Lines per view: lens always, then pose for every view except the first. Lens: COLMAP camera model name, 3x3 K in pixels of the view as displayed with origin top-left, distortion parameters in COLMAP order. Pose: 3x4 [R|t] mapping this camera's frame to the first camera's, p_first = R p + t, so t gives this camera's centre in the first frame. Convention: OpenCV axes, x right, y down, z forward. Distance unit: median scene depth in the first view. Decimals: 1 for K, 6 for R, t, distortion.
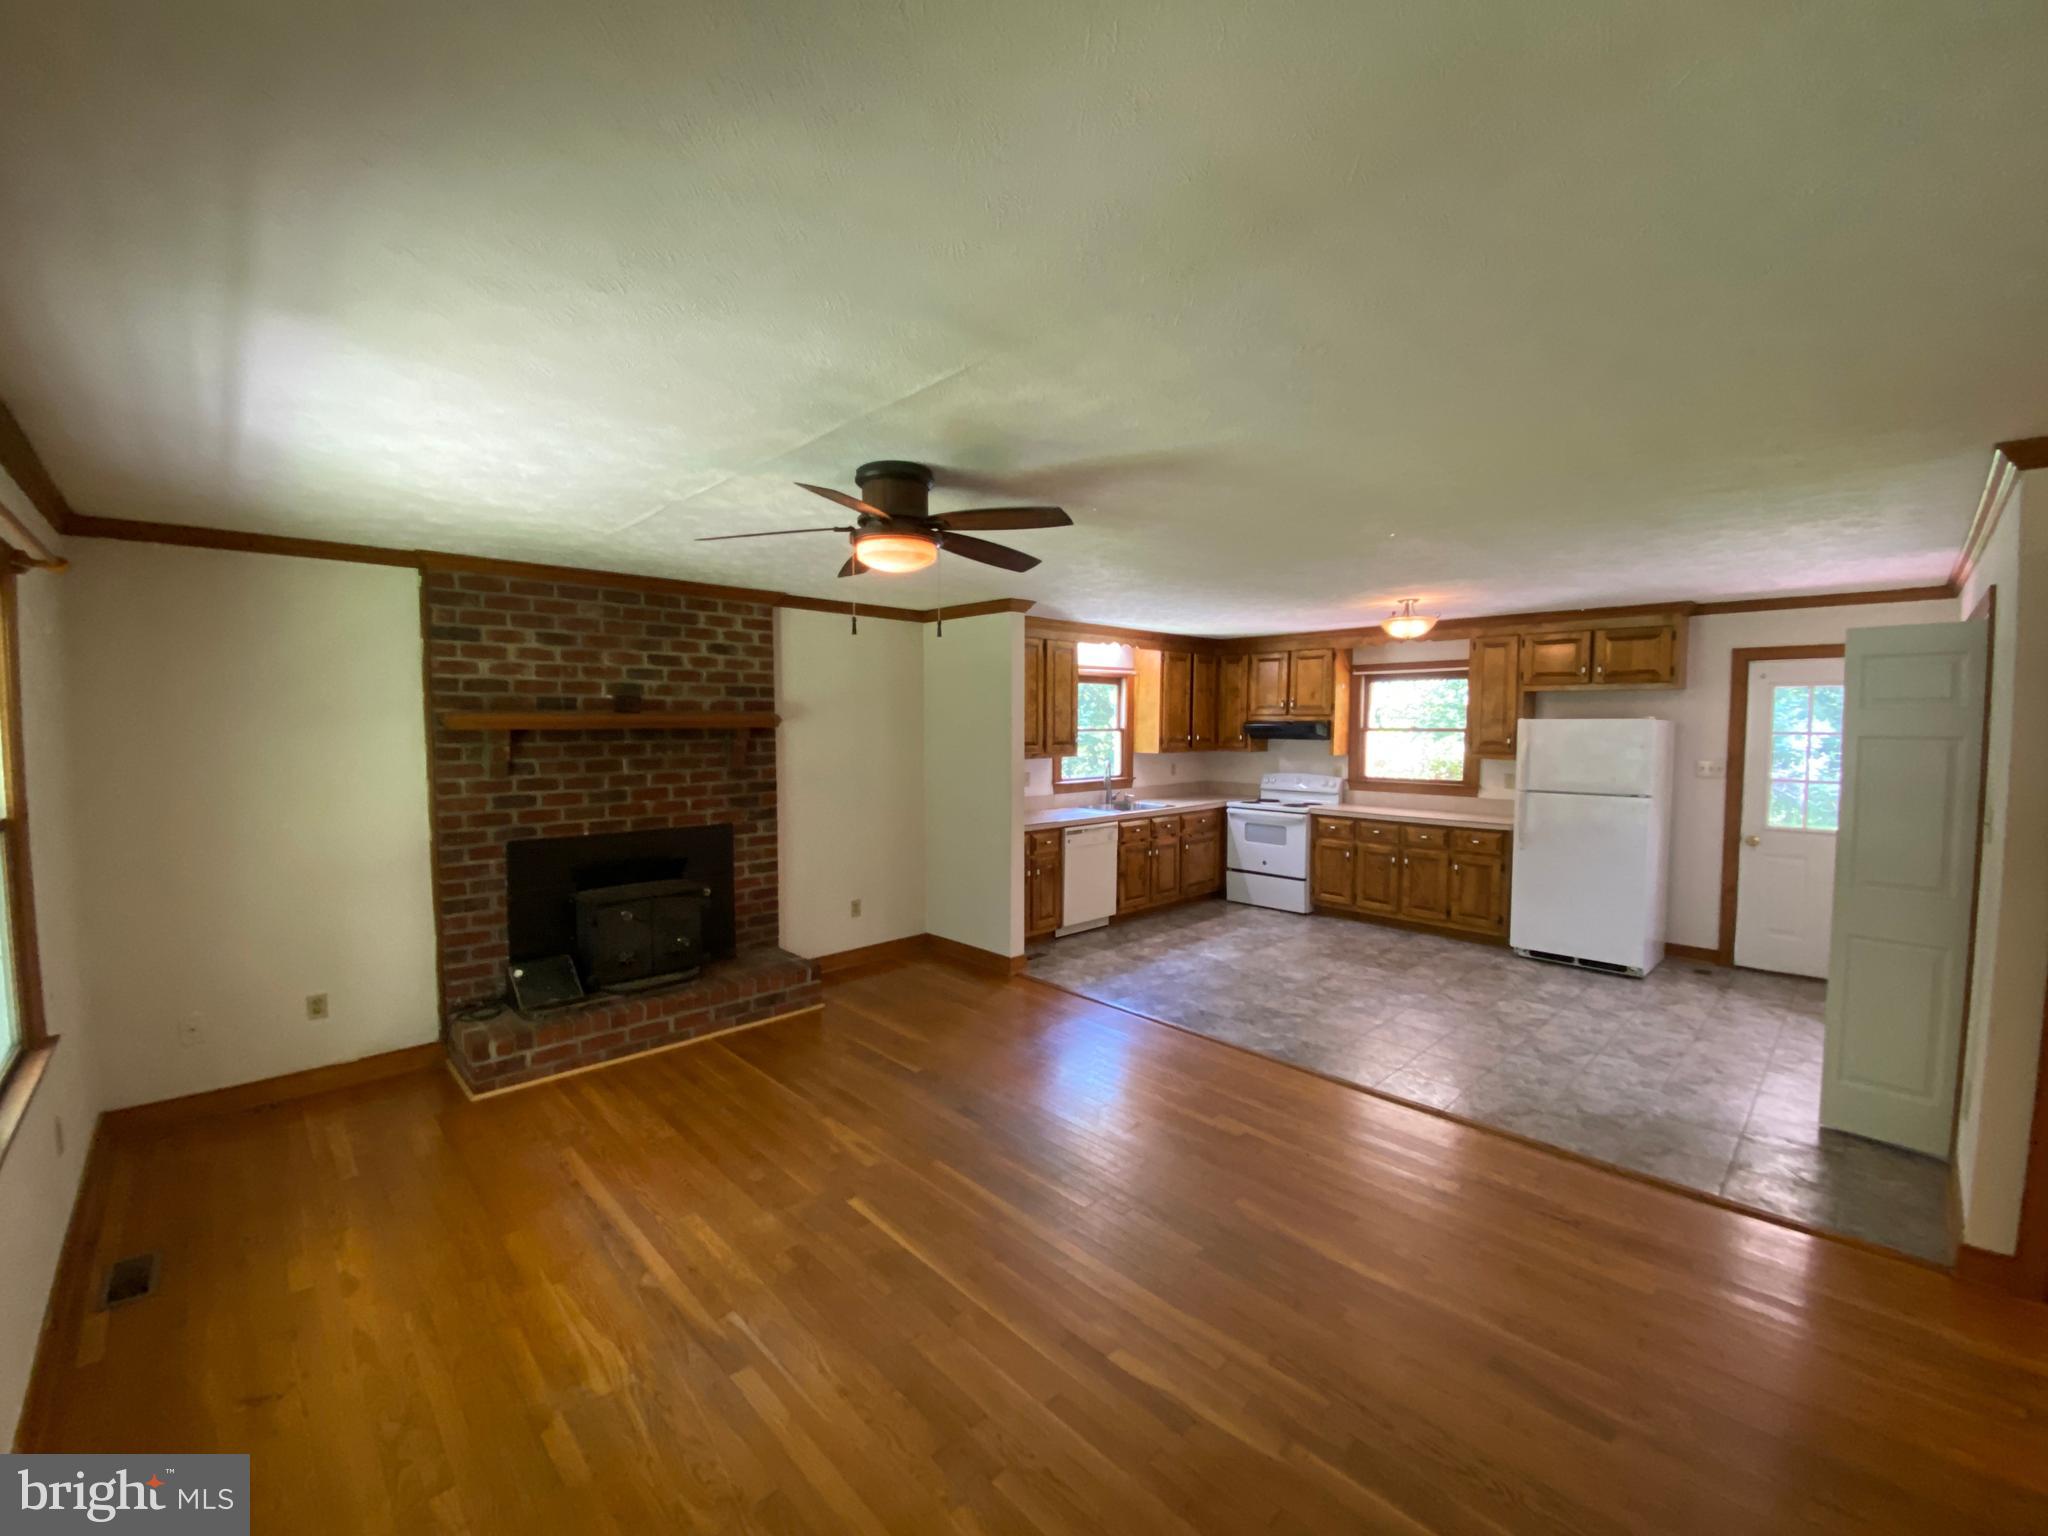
lens RADIAL K [[837.5, 0, 1029.7], [0, 837.5, 765.3], [0, 0, 1]] dist [0.013436, -0.012448]
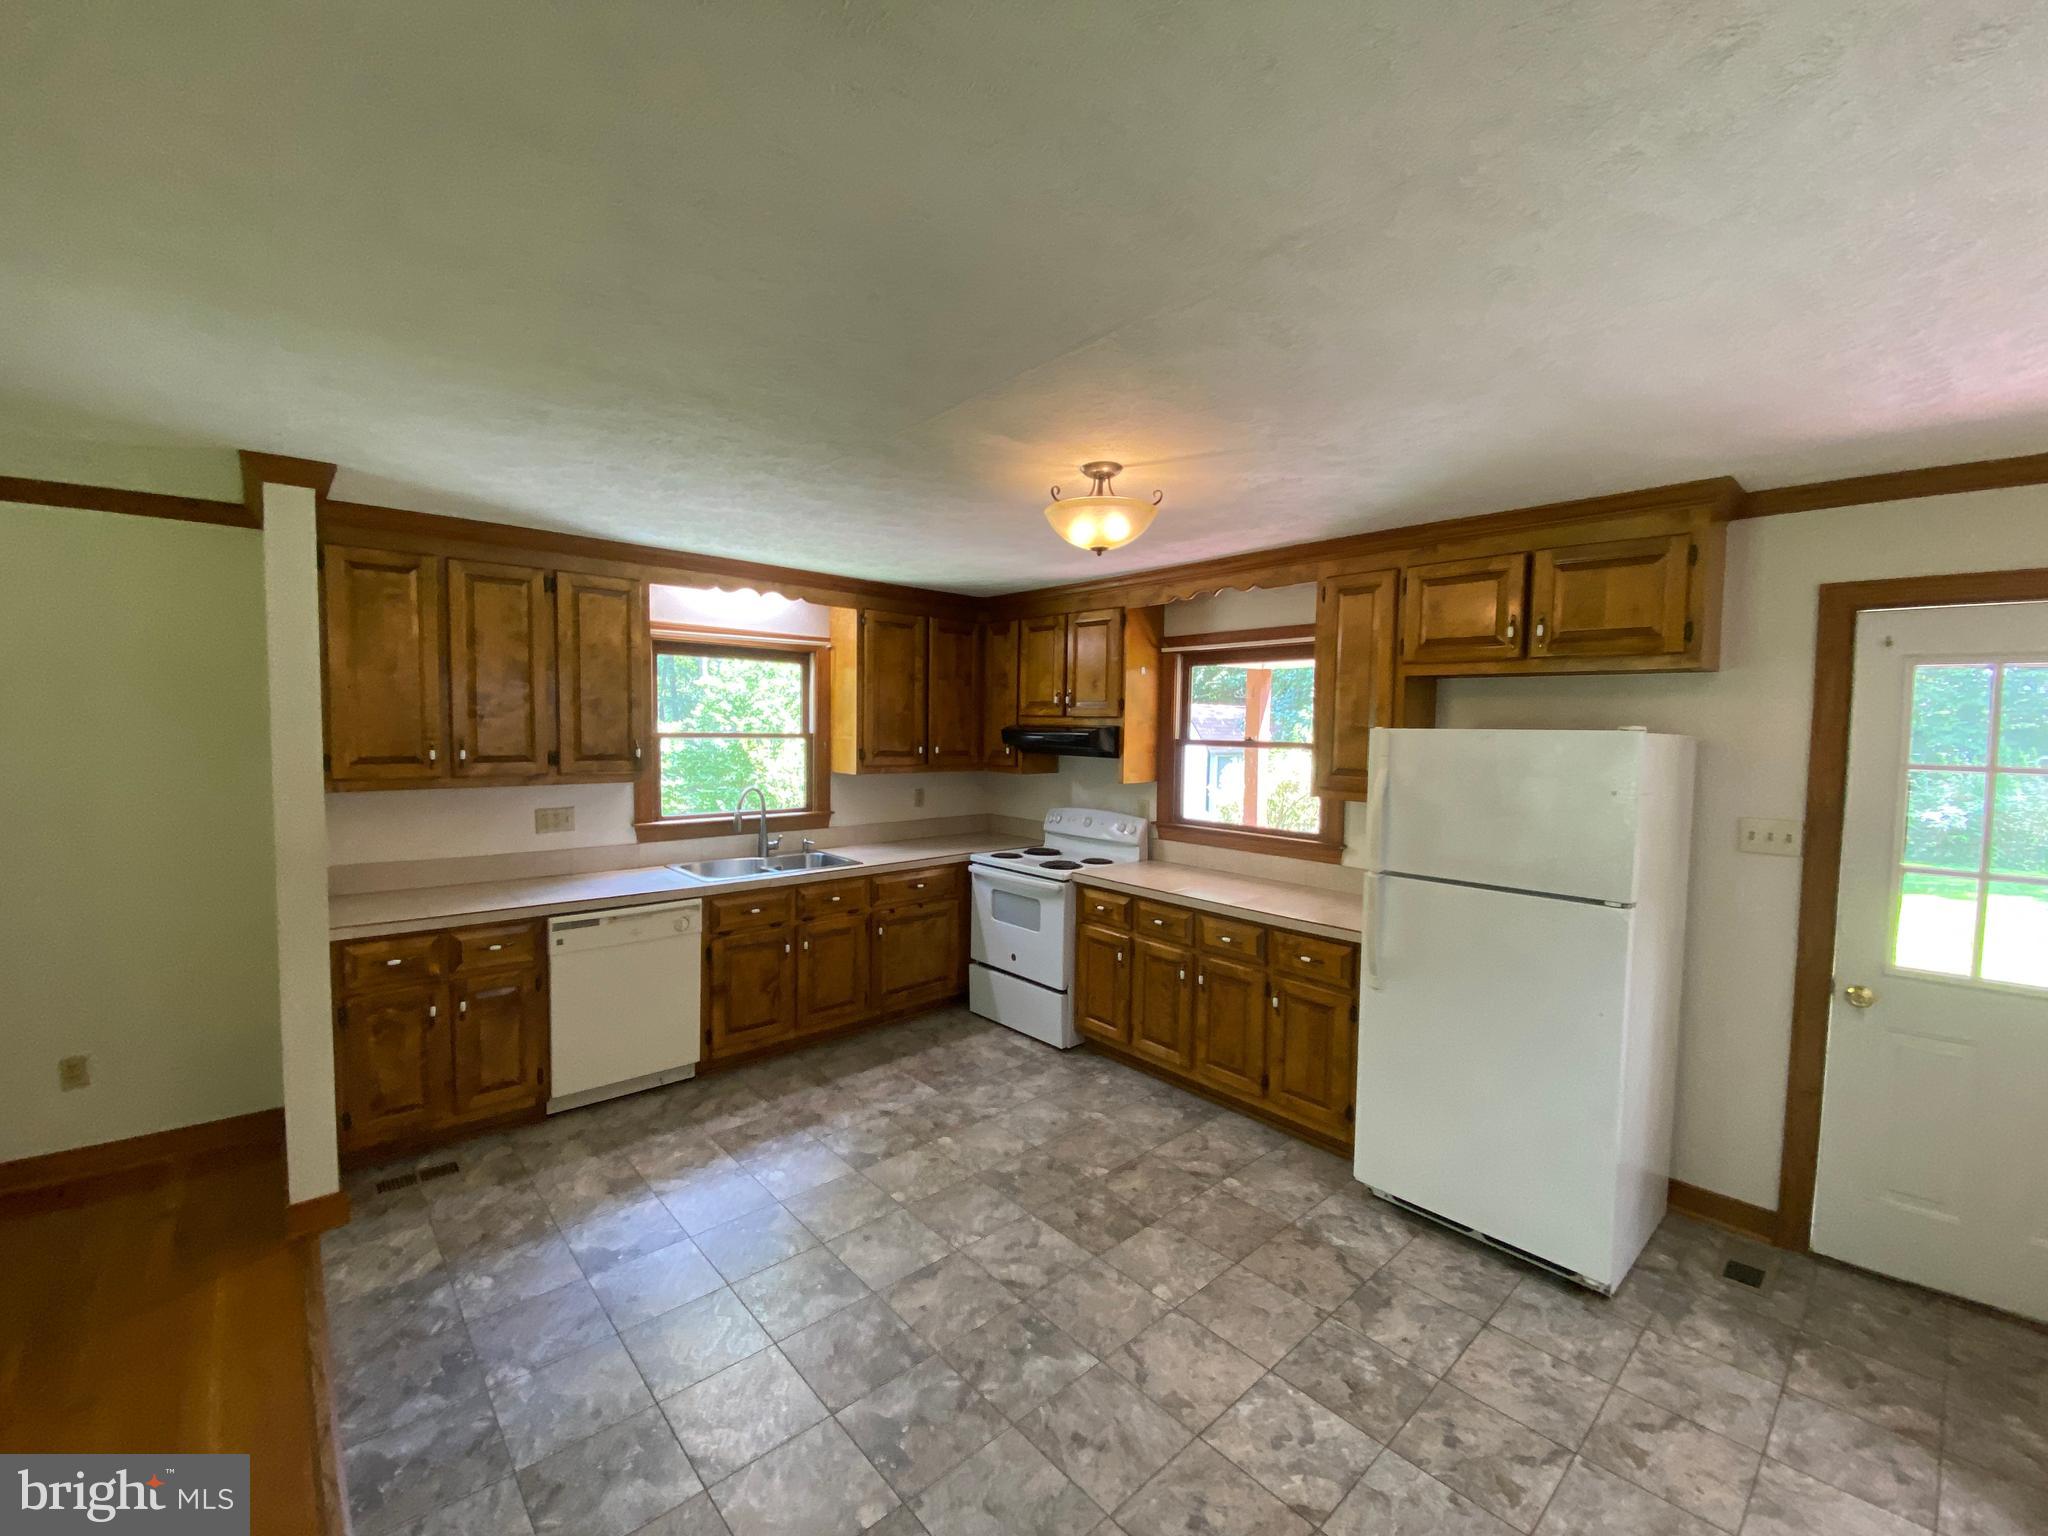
lens RADIAL K [[837.5, 0, 1034.4], [0, 837.5, 765.6], [0, 0, 1]] dist [0.013436, -0.012448]
pose [[0.999446, 0.015176, -0.029629, 0.372328], [-0.015232, 0.999883, -0.001664, -0.026975], [0.029600, 0.002114, 0.999560, 0.466728]]
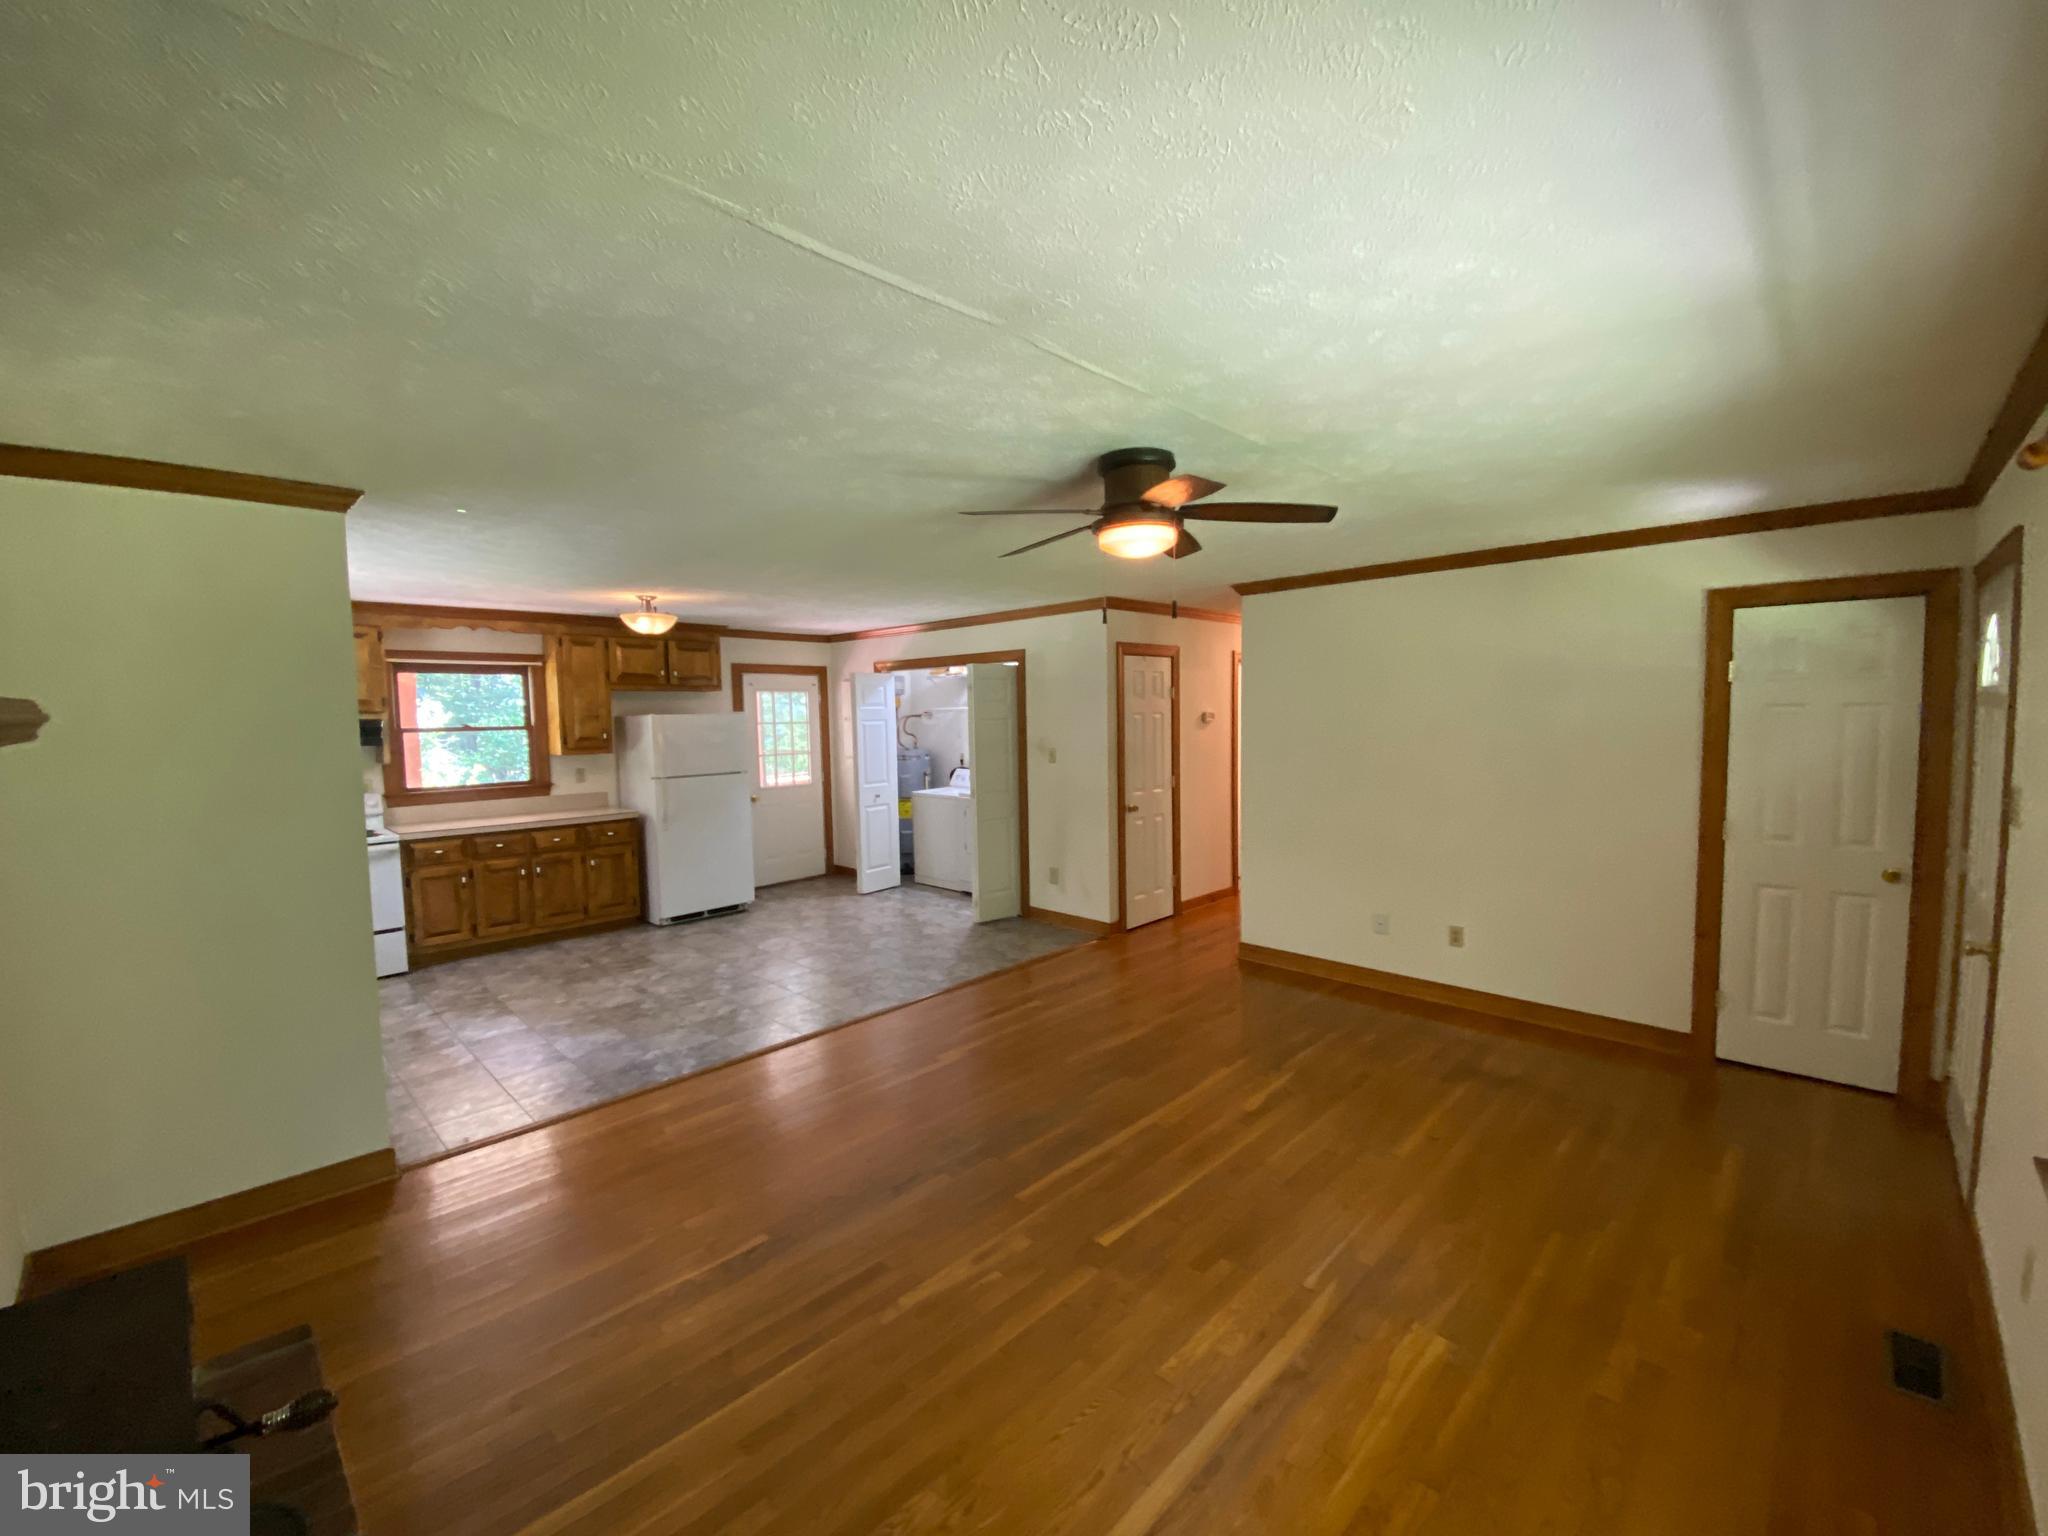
lens RADIAL K [[837.5, 0, 1018.1], [0, 837.5, 762.6], [0, 0, 1]] dist [0.013436, -0.012448]
pose [[-0.027729, -0.061289, 0.997735, -0.512104], [0.071763, 0.995421, 0.063142, -0.025636], [-0.997036, 0.073352, -0.023204, 0.513814]]
